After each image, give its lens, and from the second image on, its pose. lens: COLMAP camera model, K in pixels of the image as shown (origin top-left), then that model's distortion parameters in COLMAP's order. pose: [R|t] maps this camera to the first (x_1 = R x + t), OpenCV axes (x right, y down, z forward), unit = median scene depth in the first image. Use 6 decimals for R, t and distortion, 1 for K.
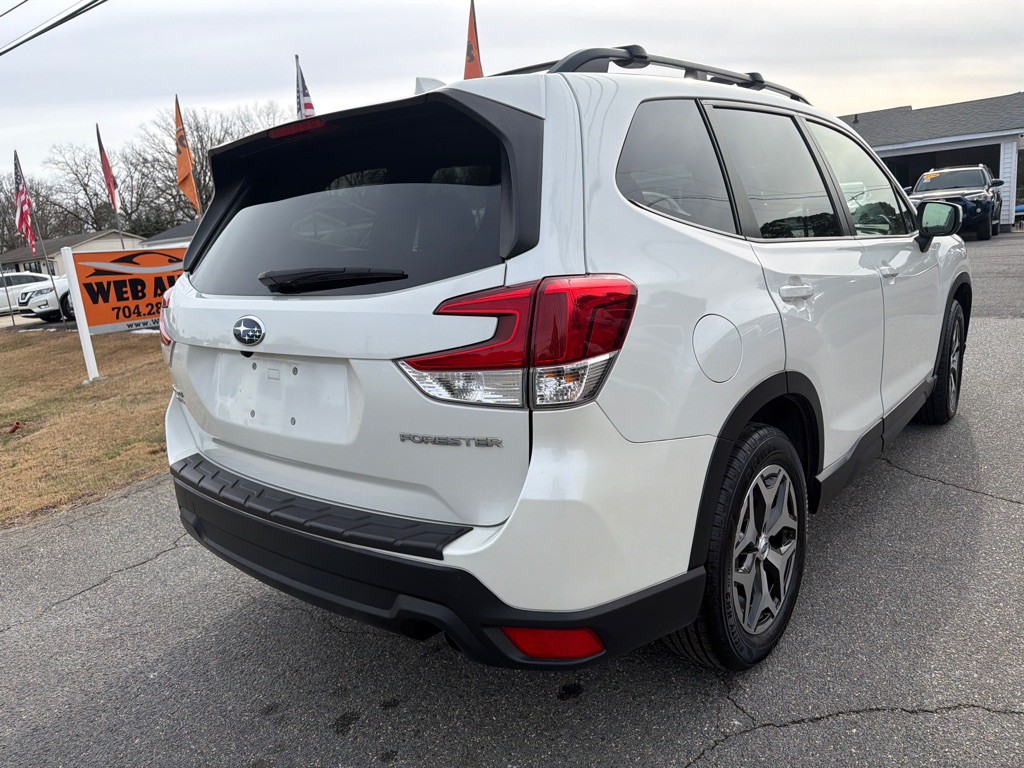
lens RADIAL K [[745.1, 0, 530.8], [0, 745.1, 382.5], [0, 0, 1]] dist [0.005609, -0.006263]
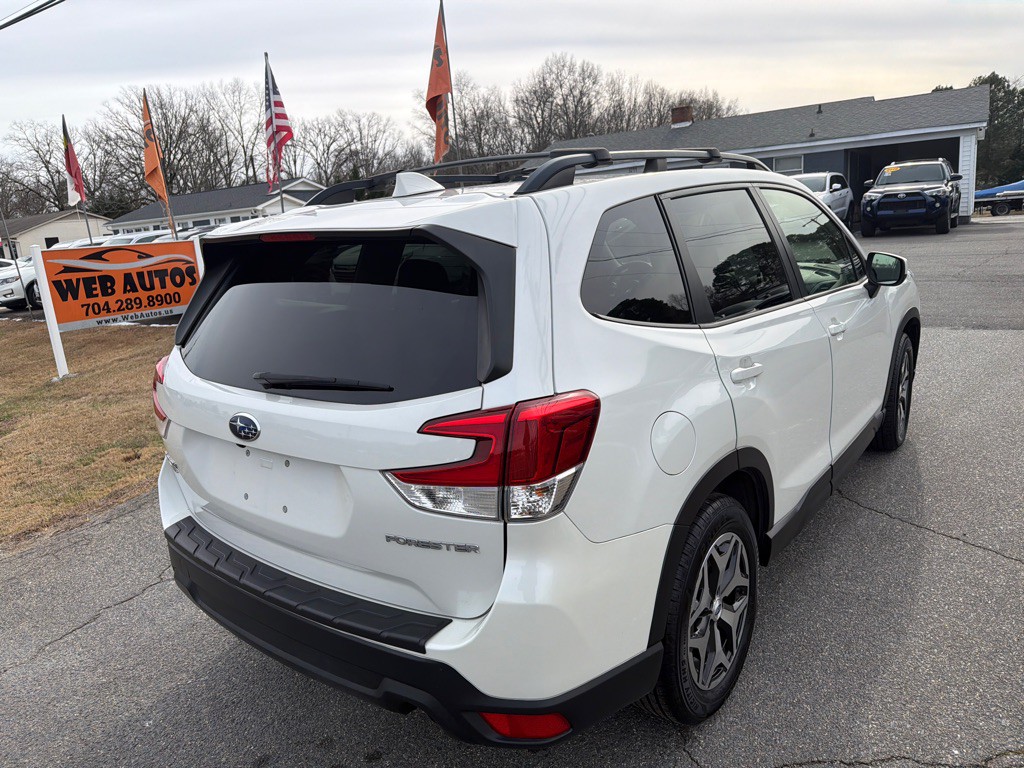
lens RADIAL K [[745.5, 0, 514.0], [0, 745.5, 366.0], [0, 0, 1]] dist [0.003290, -0.002965]
pose [[0.999784, -0.000825, 0.020746, -0.006772], [0.000618, 0.999950, 0.010009, -0.138954], [-0.020753, -0.009994, 0.999735, -0.076629]]
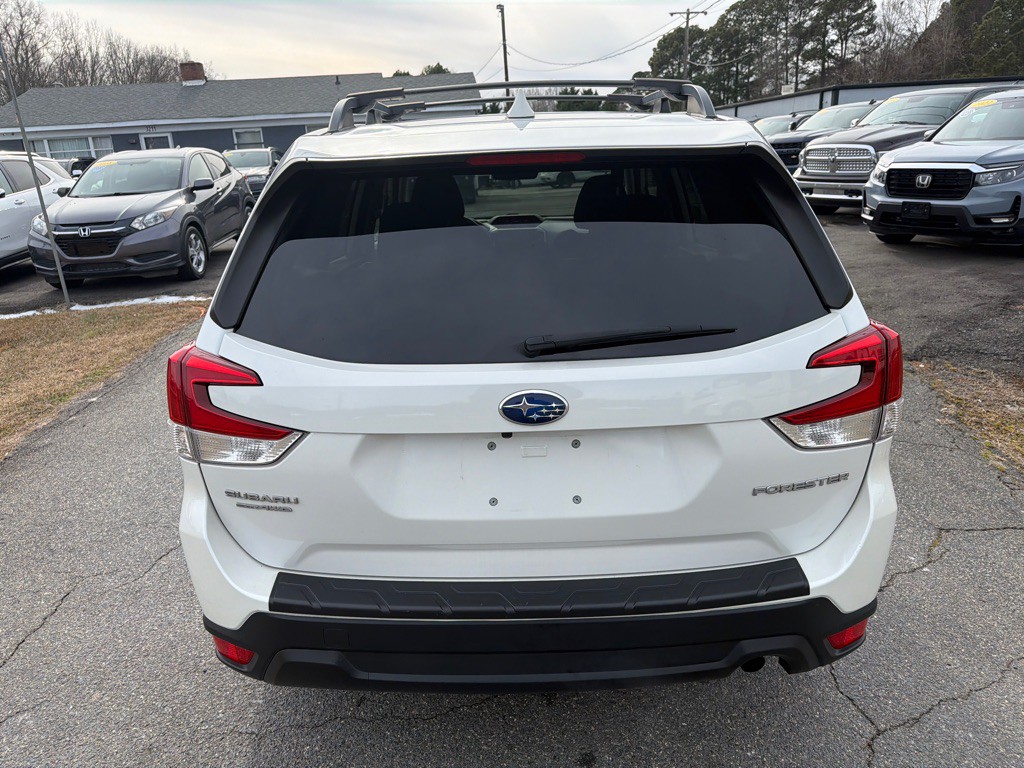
lens RADIAL K [[732.0, 0, 508.4], [0, 732.0, 384.4], [0, 0, 1]] dist [0.001276, -0.006471]
pose [[0.773190, -0.149124, 0.616393, -0.737981], [0.103503, 0.988601, 0.109341, -0.153494], [-0.625672, -0.020743, 0.779811, 0.320827]]
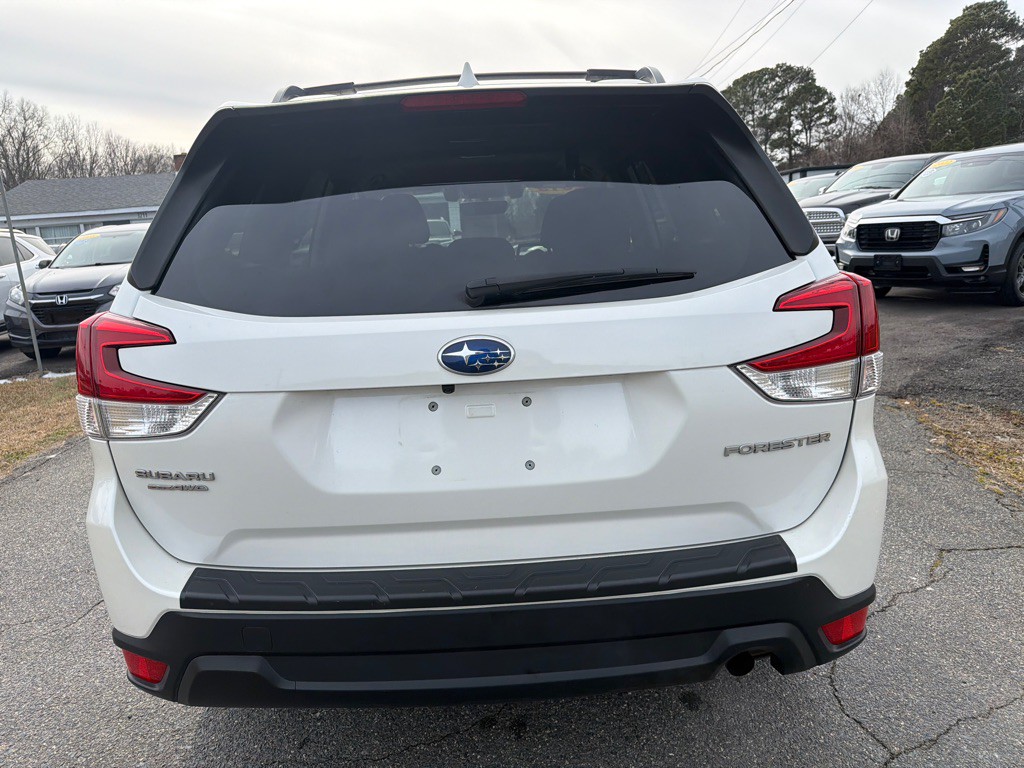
lens RADIAL K [[729.9, 0, 509.3], [0, 729.9, 371.0], [0, 0, 1]] dist [0.000140, -0.005308]
pose [[0.761520, -0.085600, 0.642464, -0.676295], [0.127137, 0.991711, -0.018564, -0.028951], [-0.635550, 0.095817, 0.766091, 0.350509]]
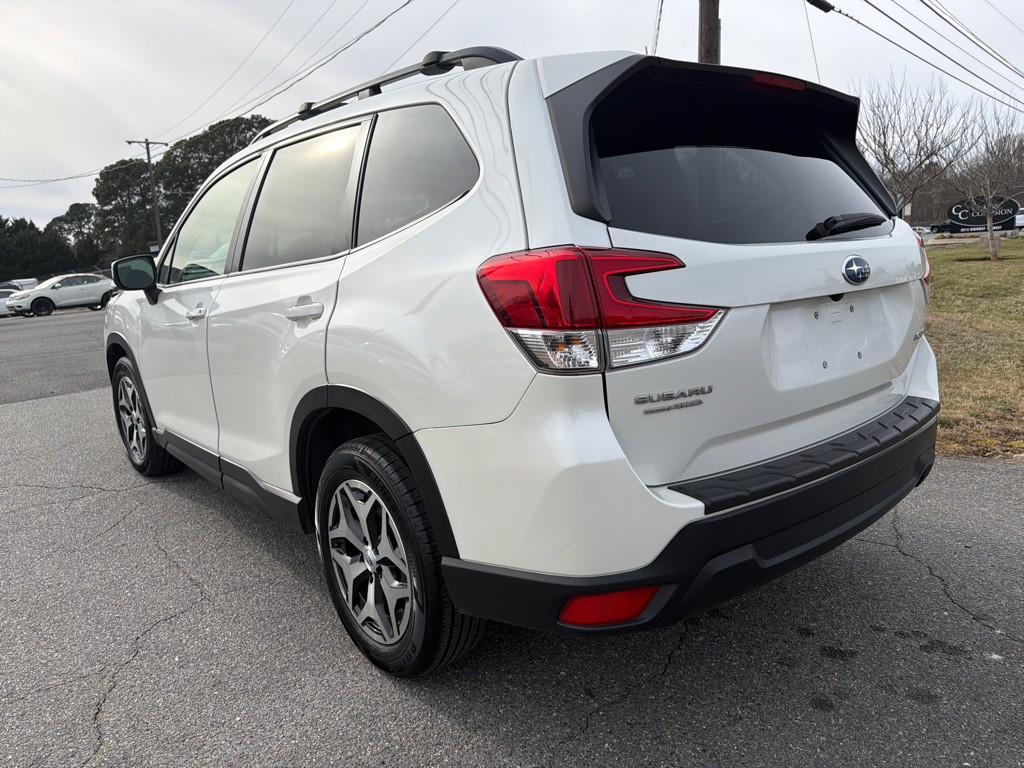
lens RADIAL K [[730.3, 0, 516.5], [0, 730.3, 385.0], [0, 0, 1]] dist [0.003840, -0.005650]
pose [[0.183708, -0.108649, 0.976958, -1.187279], [0.236706, 0.969516, 0.063311, -0.073996], [-0.954055, 0.219621, 0.203826, 1.046259]]
